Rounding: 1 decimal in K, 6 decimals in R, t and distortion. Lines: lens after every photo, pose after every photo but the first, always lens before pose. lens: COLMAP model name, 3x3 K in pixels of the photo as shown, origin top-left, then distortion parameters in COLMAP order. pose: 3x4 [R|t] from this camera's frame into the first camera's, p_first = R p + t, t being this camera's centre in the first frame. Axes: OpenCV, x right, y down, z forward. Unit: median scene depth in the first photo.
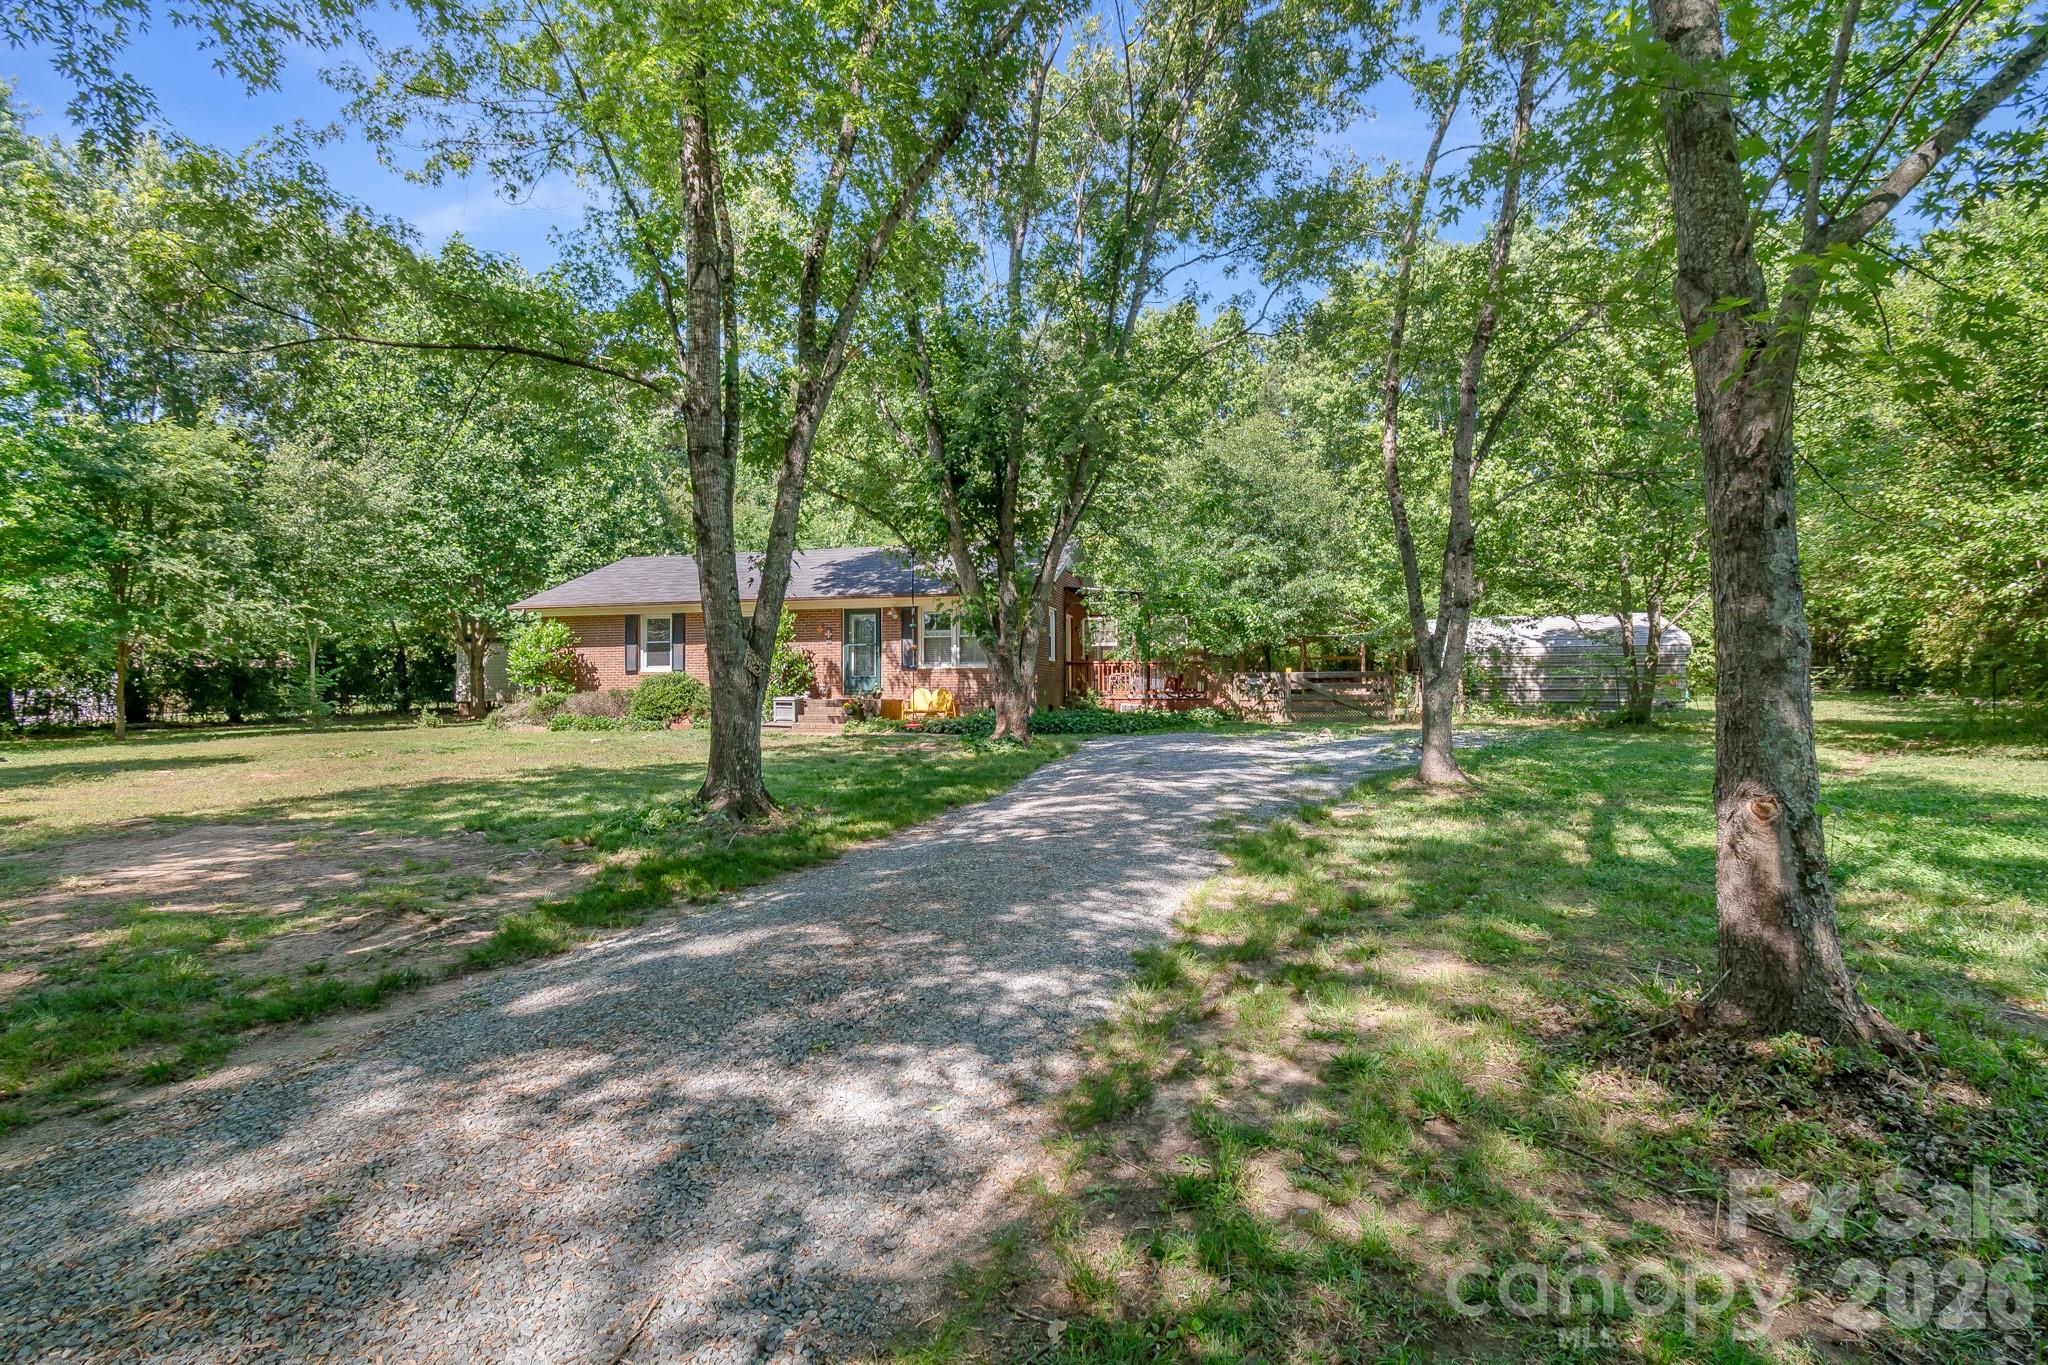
lens RADIAL K [[931.2, 0, 1026.9], [0, 931.2, 647.2], [0, 0, 1]] dist [0.004004, 0.000119]
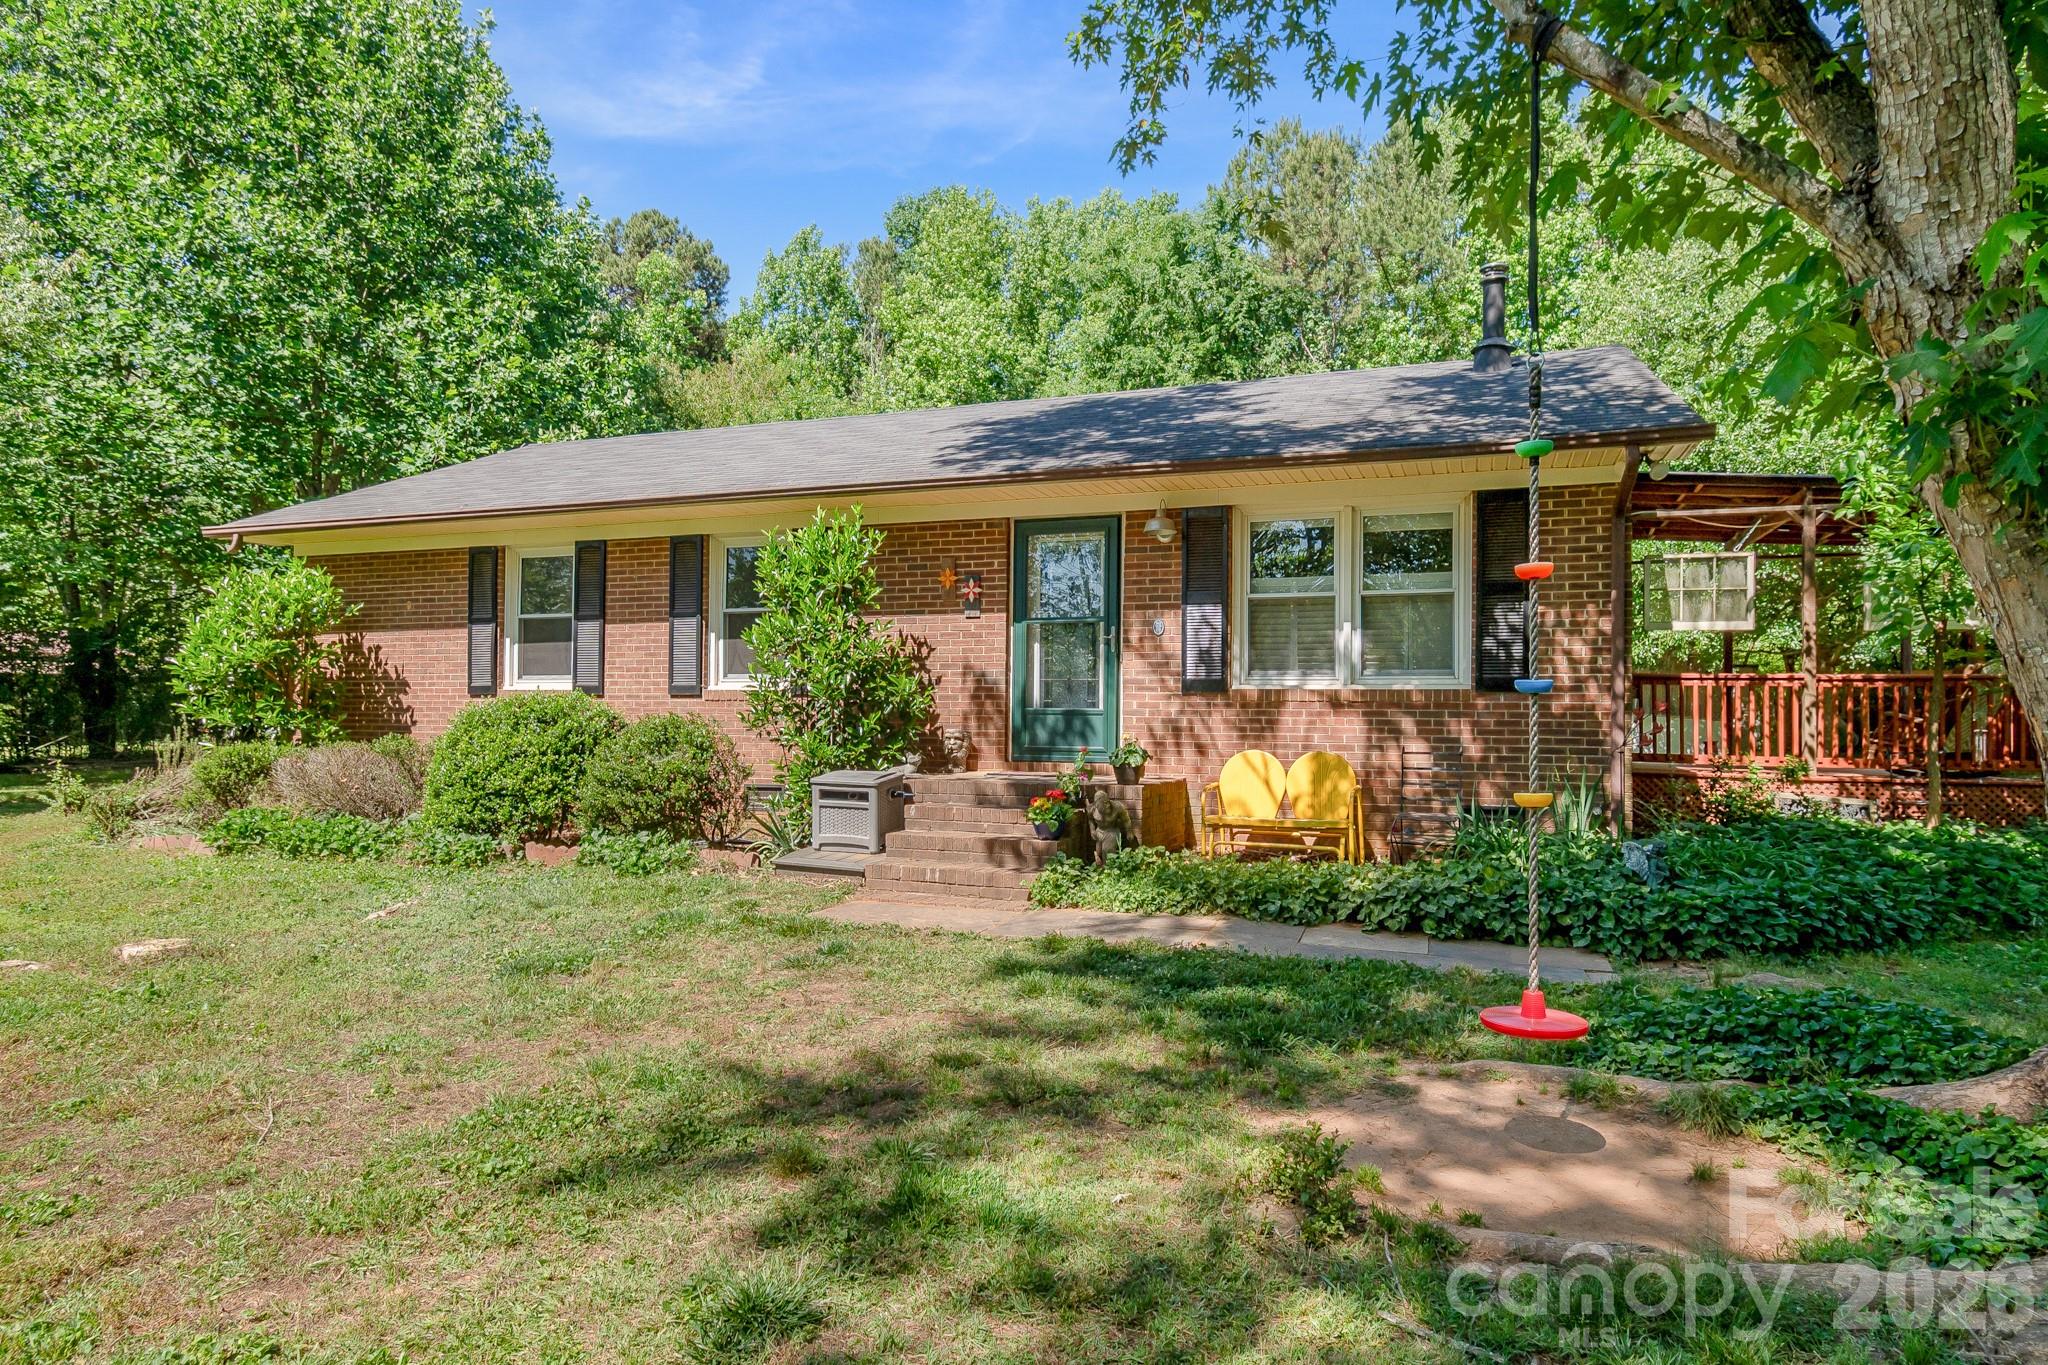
lens RADIAL K [[1165.9, 0, 1050.4], [0, 1165.9, 667.8], [0, 0, 1]] dist [-0.007563, 0.003154]
pose [[0.993780, 0.007553, -0.111102, -0.133502], [-0.006545, 0.999934, 0.009432, 0.010808], [0.111166, -0.008646, 0.993764, 0.560793]]
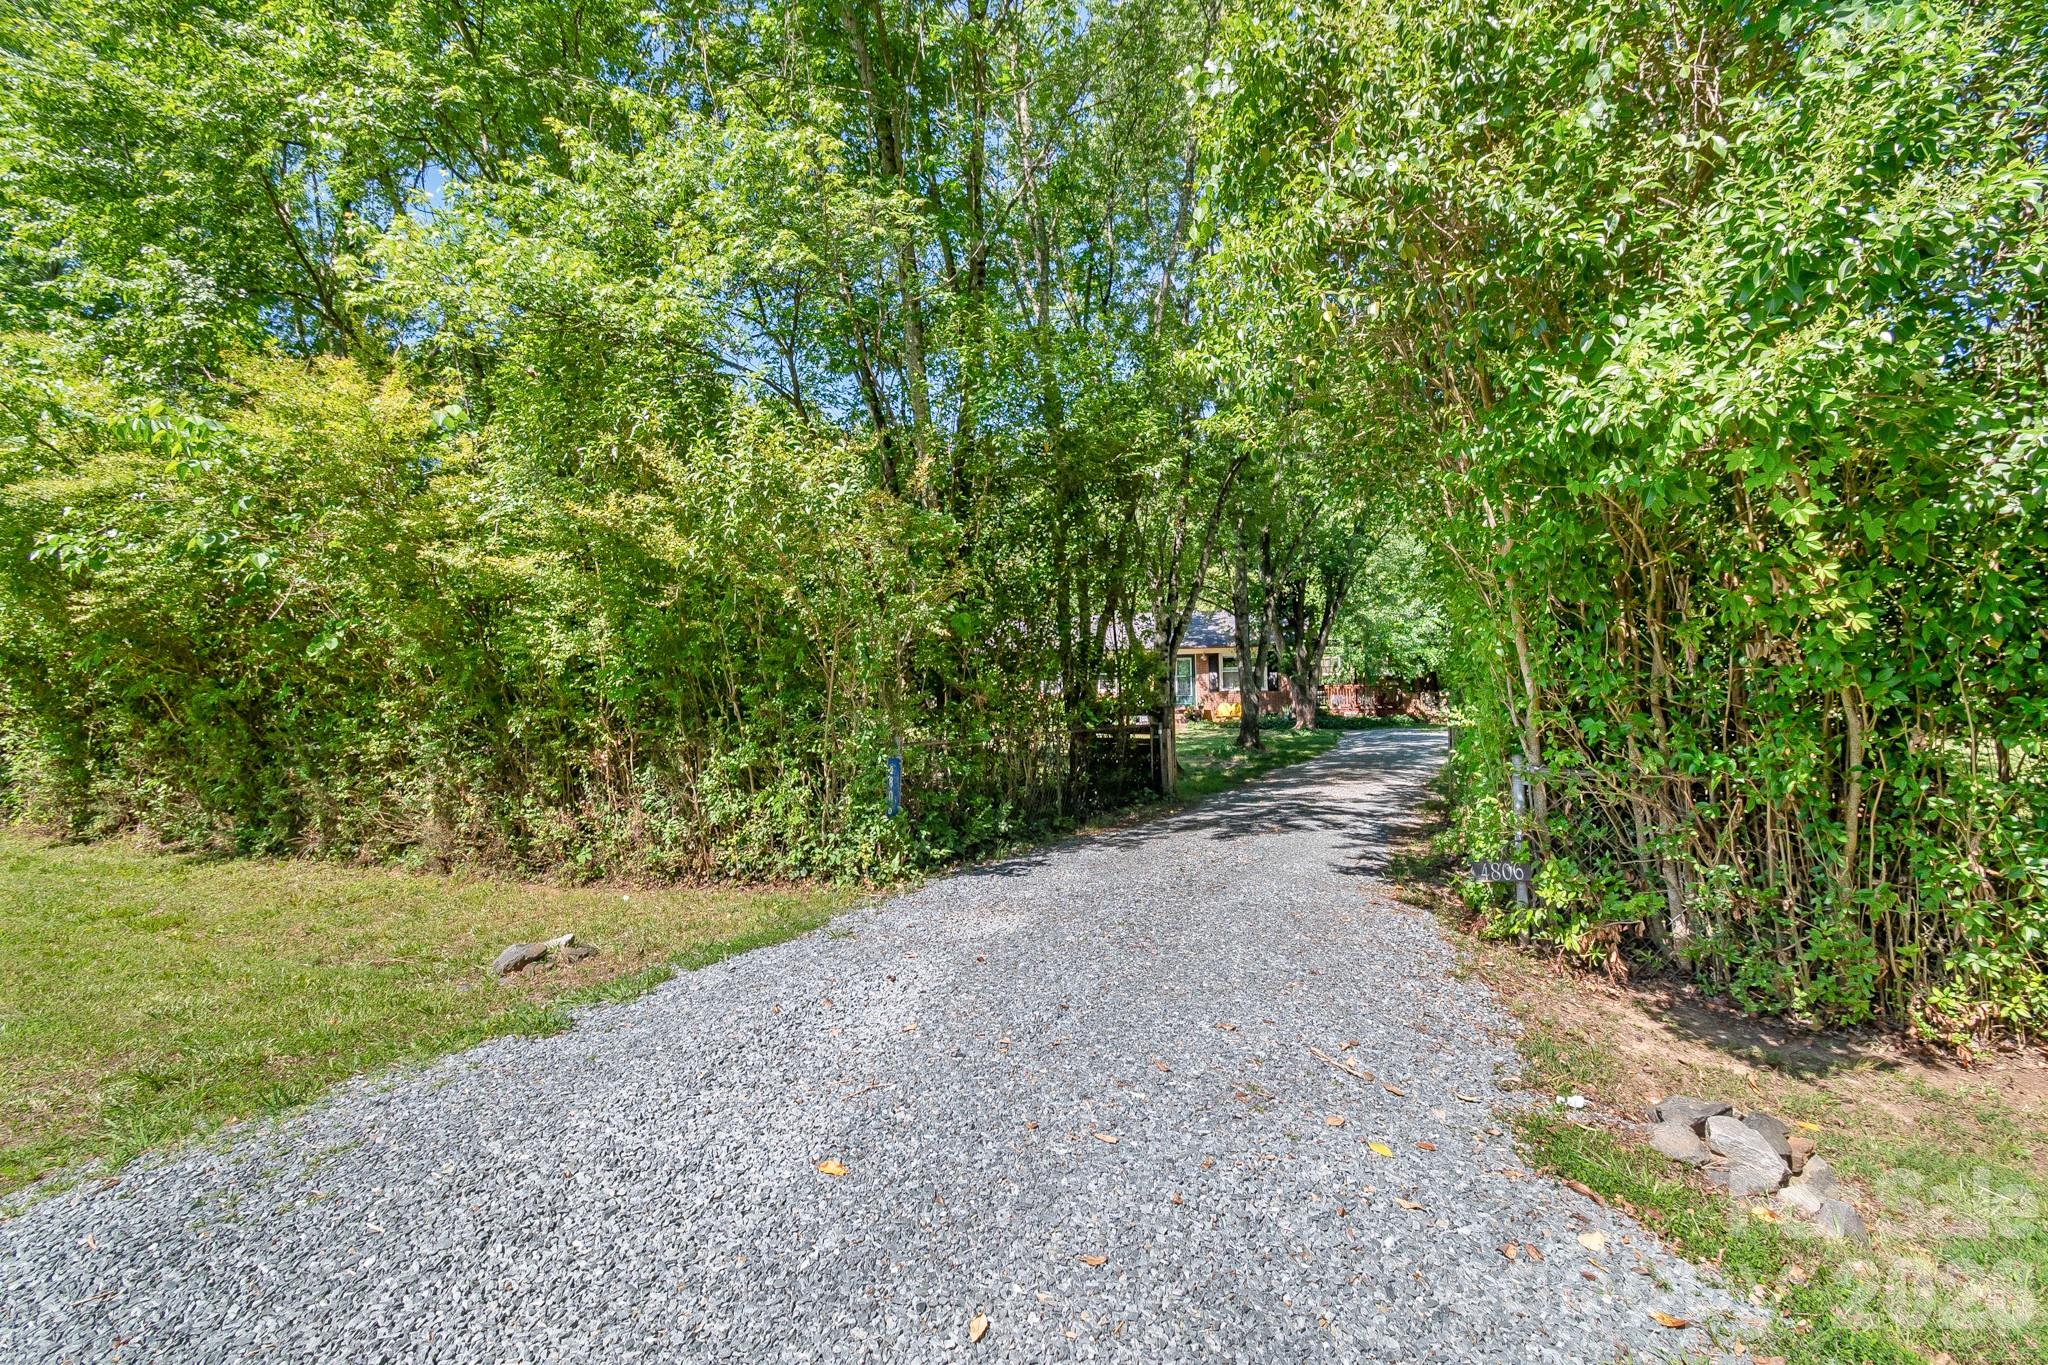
lens RADIAL K [[931.2, 0, 1024.6], [0, 931.2, 681.2], [0, 0, 1]] dist [0.004004, 0.000119]
pose [[0.988558, -0.005677, -0.150735, -0.205164], [0.008740, 0.999768, 0.019667, -0.028336], [0.150588, -0.020760, 0.988379, -0.664307]]
